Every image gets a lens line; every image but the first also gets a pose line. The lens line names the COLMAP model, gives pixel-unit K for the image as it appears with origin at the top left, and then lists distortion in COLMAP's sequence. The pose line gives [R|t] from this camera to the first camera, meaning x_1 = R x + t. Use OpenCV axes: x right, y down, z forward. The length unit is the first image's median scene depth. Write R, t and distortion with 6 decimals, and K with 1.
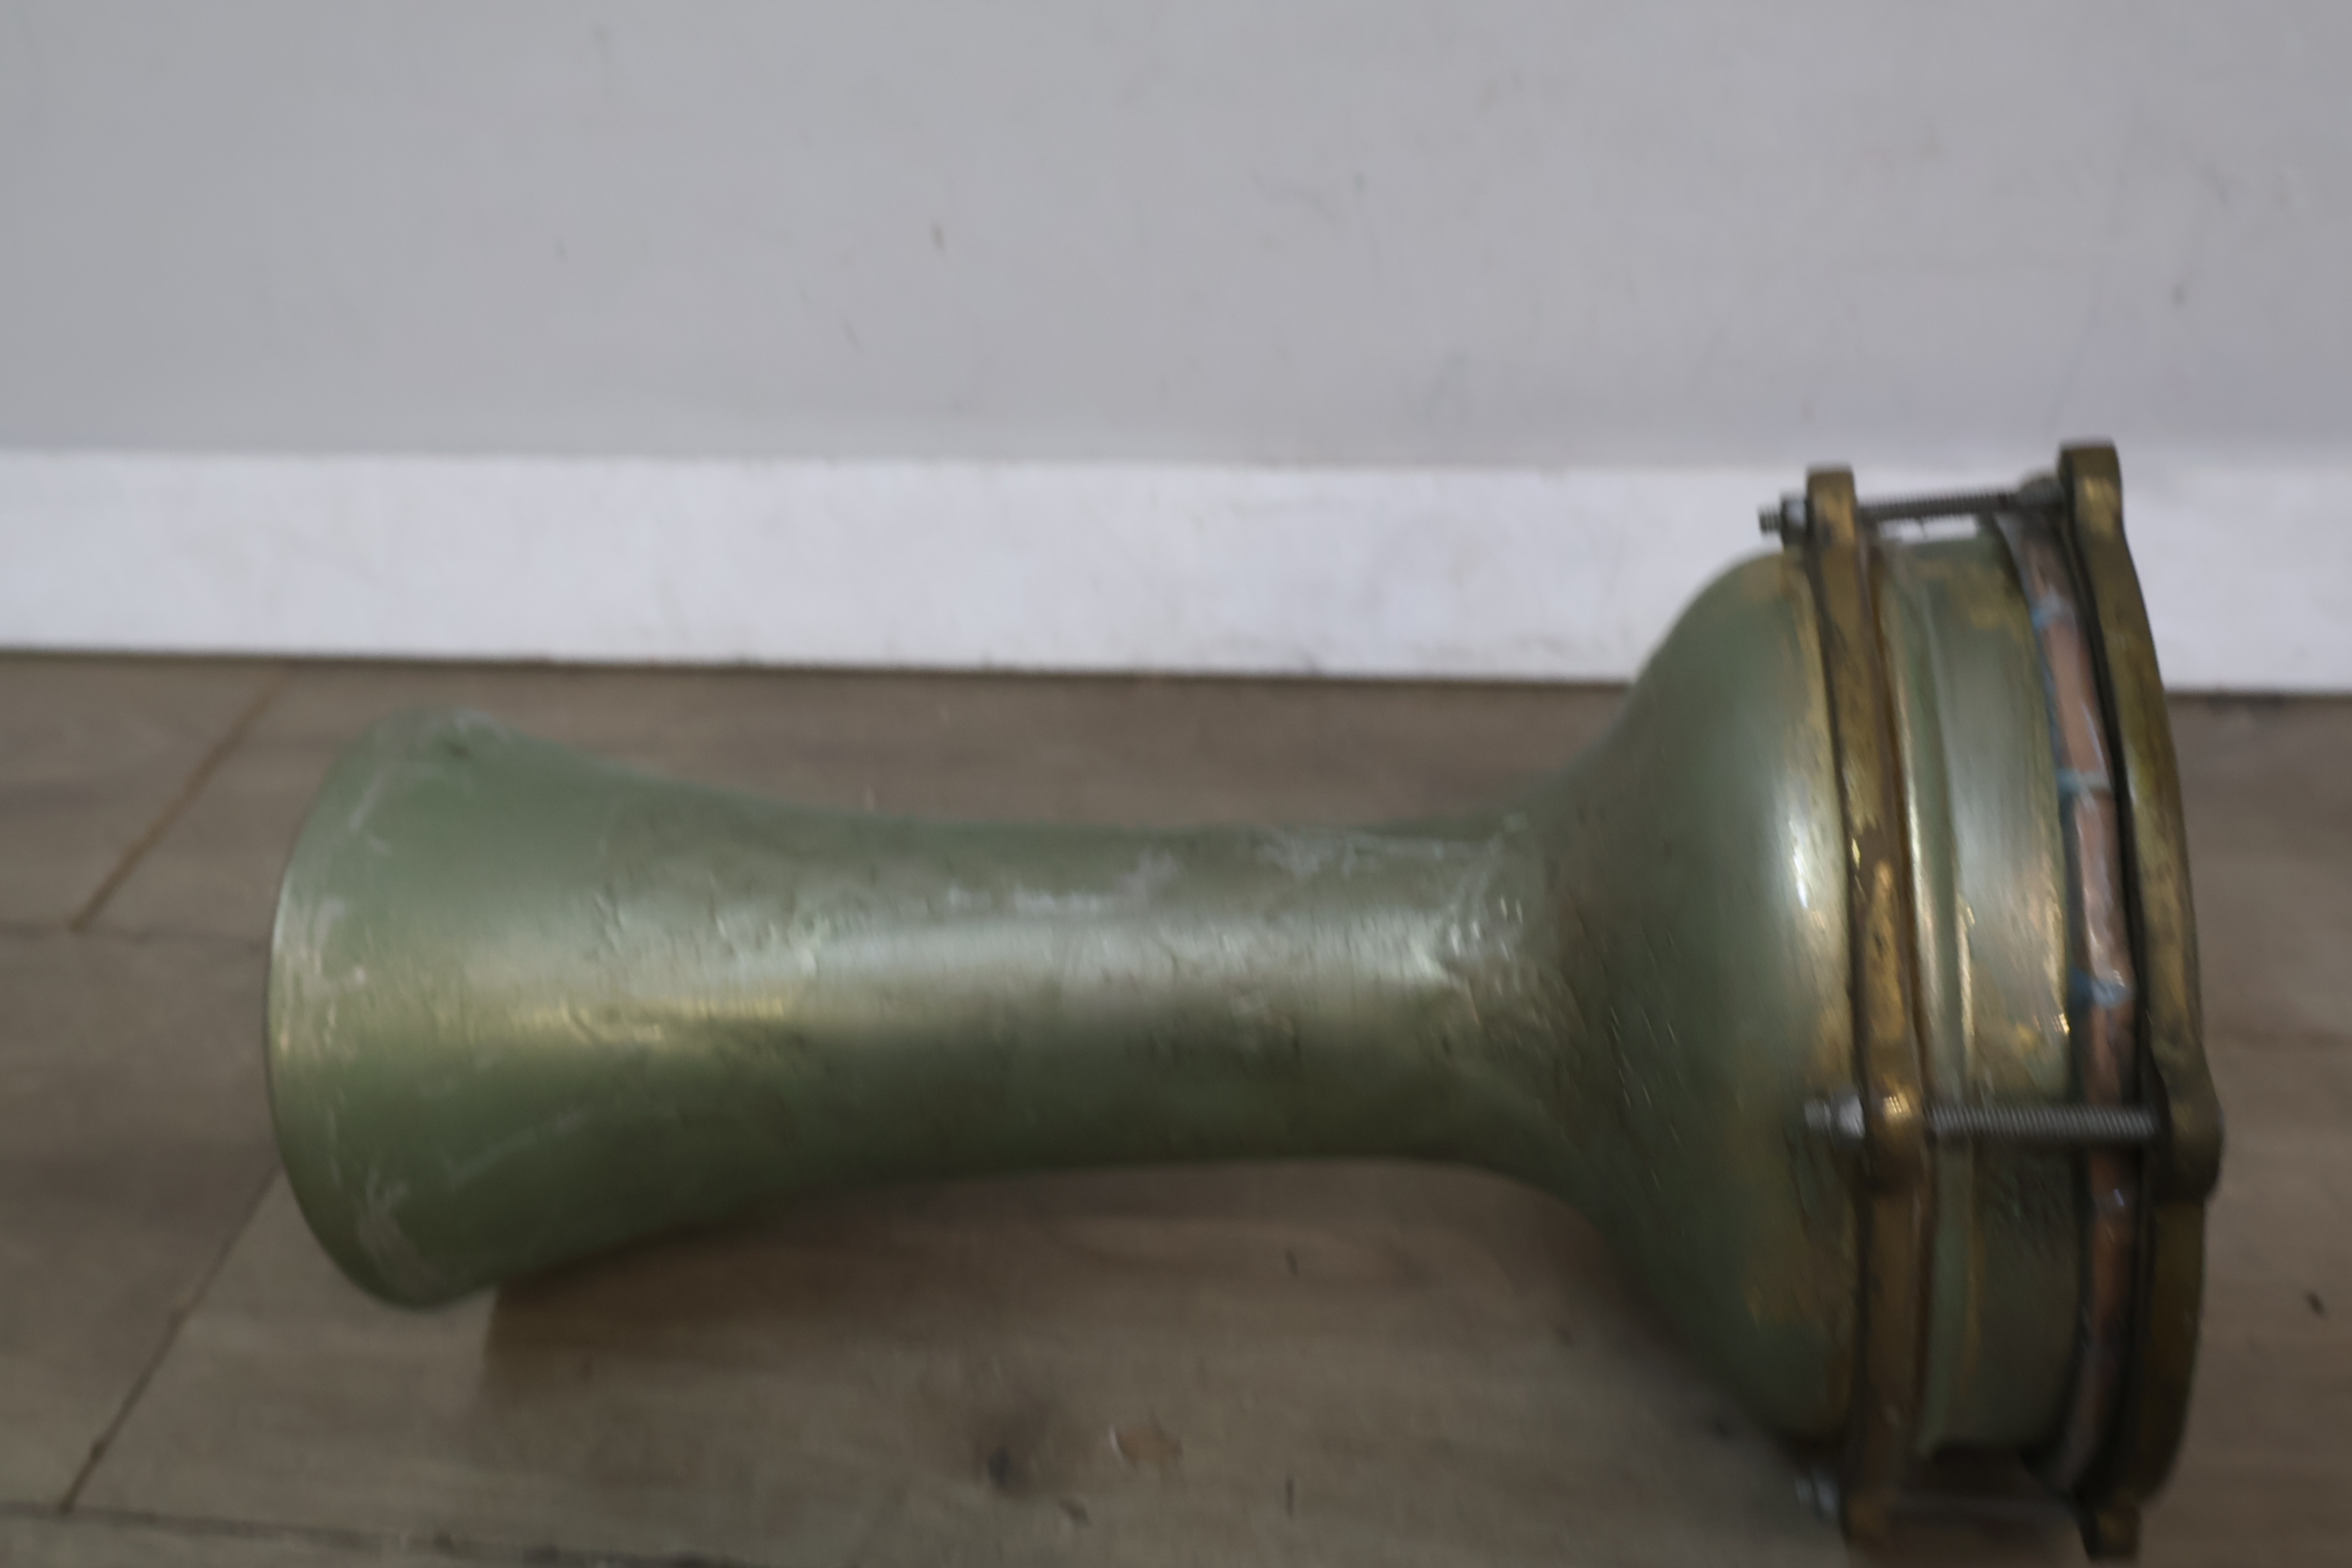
lens RADIAL K [[2303.1, 0, 1174.3], [0, 2303.1, 786.5], [0, 0, 1]] dist [0.014701, 0.000000]
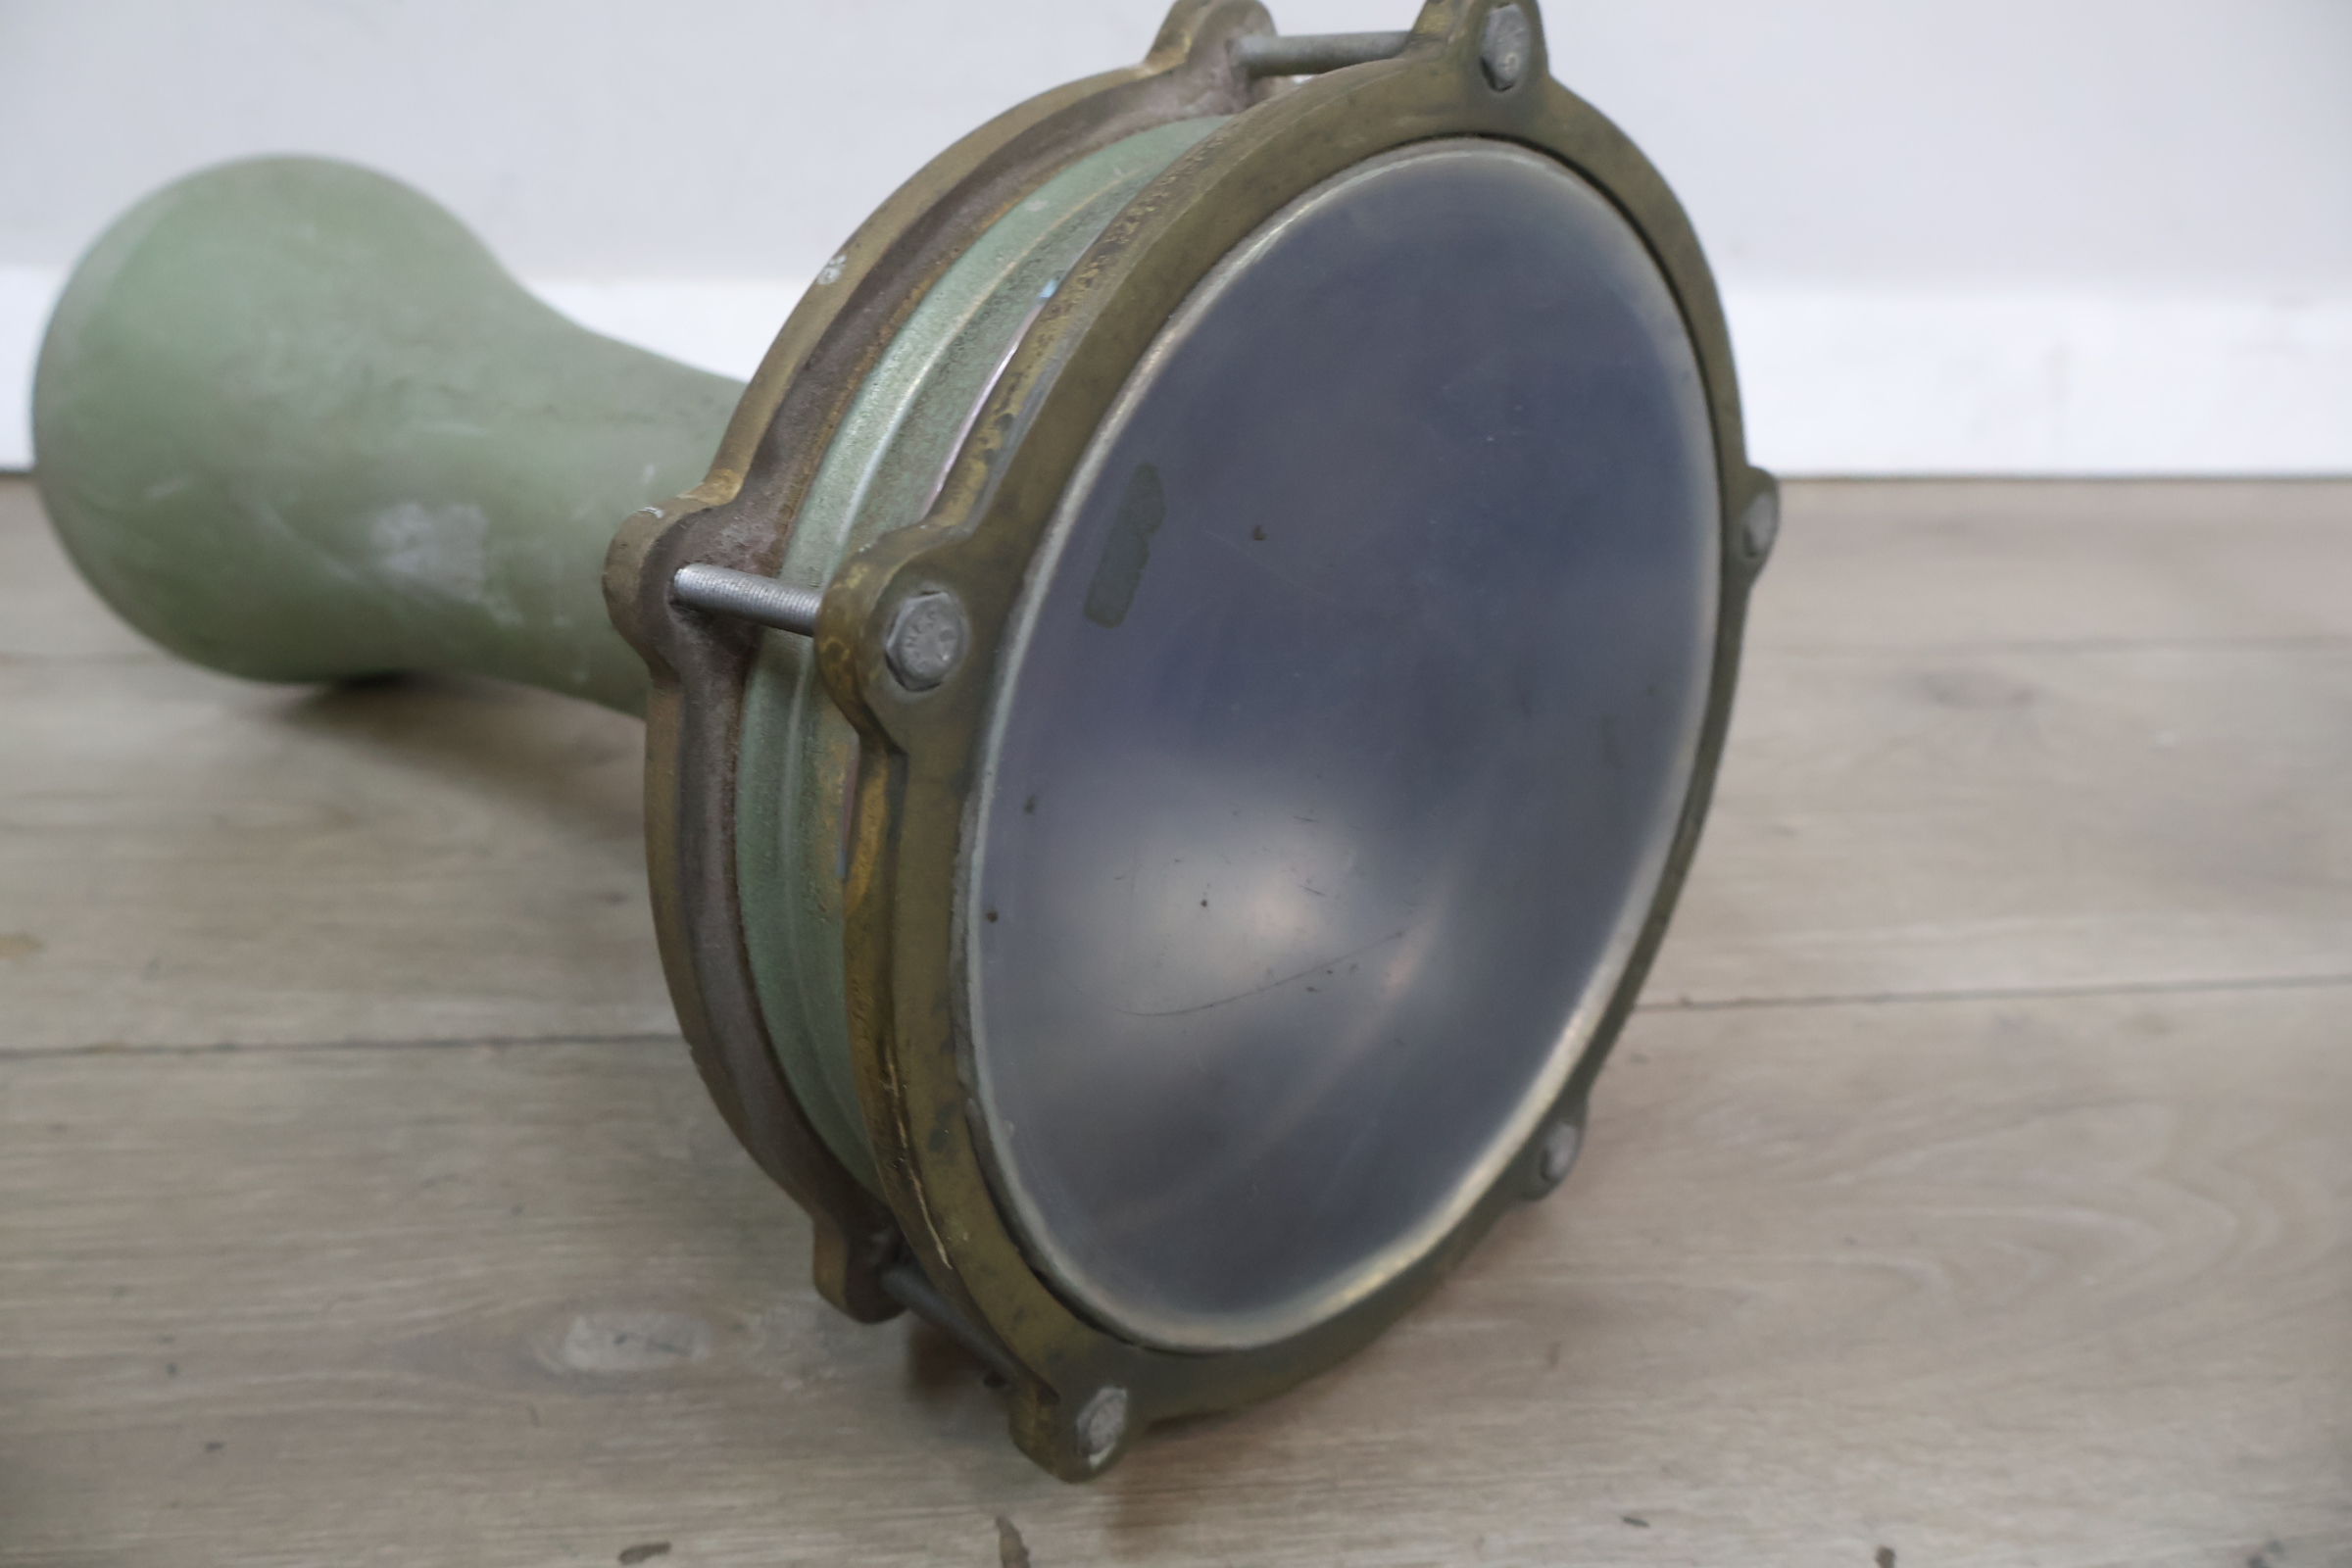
lens RADIAL K [[1993.3, 0, 1173.6], [0, 1993.3, 790.3], [0, 0, 1]] dist [0.004219, -0.001035]
pose [[0.963550, -0.024848, 0.266372, 0.217727], [0.061649, 0.989503, -0.130702, 0.328881], [-0.260329, 0.142359, 0.954967, 0.051298]]
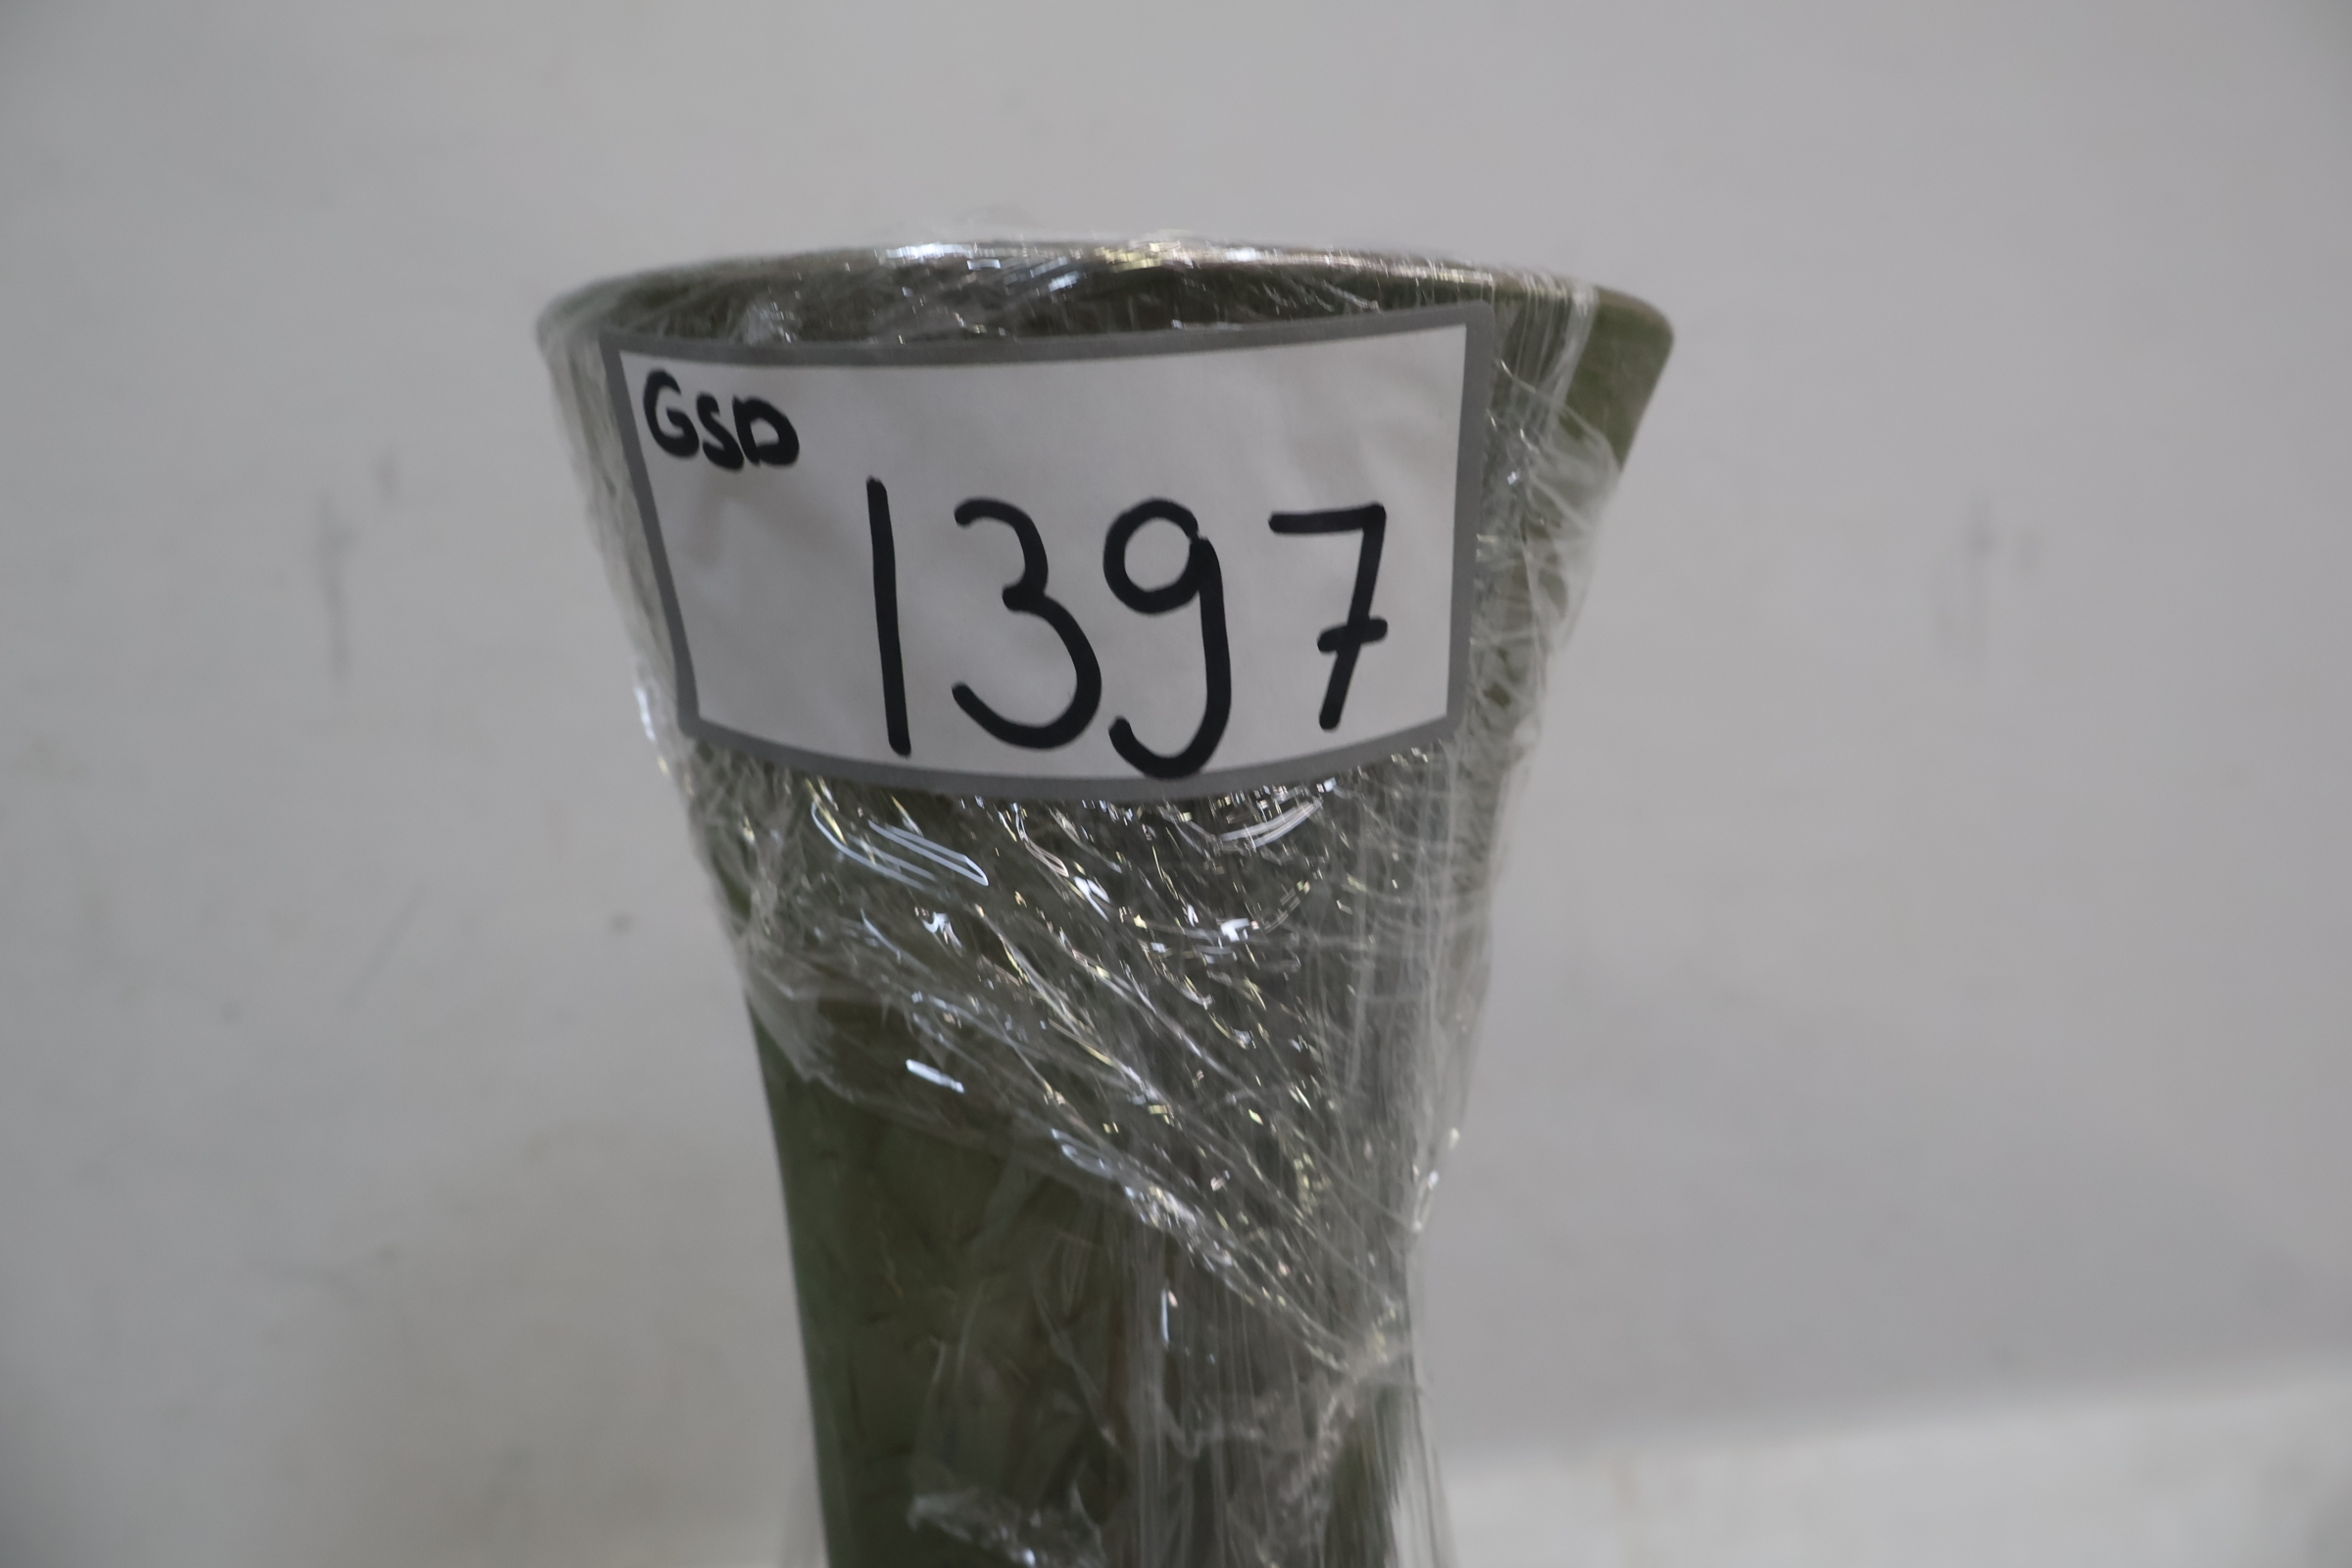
lens RADIAL K [[1993.3, 0, 1177.8], [0, 1993.3, 797.3], [0, 0, 1]] dist [0.004219, -0.001035]
pose [[0.932372, 0.017623, 0.361071, 0.104148], [0.165276, 0.867529, -0.469123, -0.015476], [-0.321507, 0.497074, 0.805947, 0.273020]]
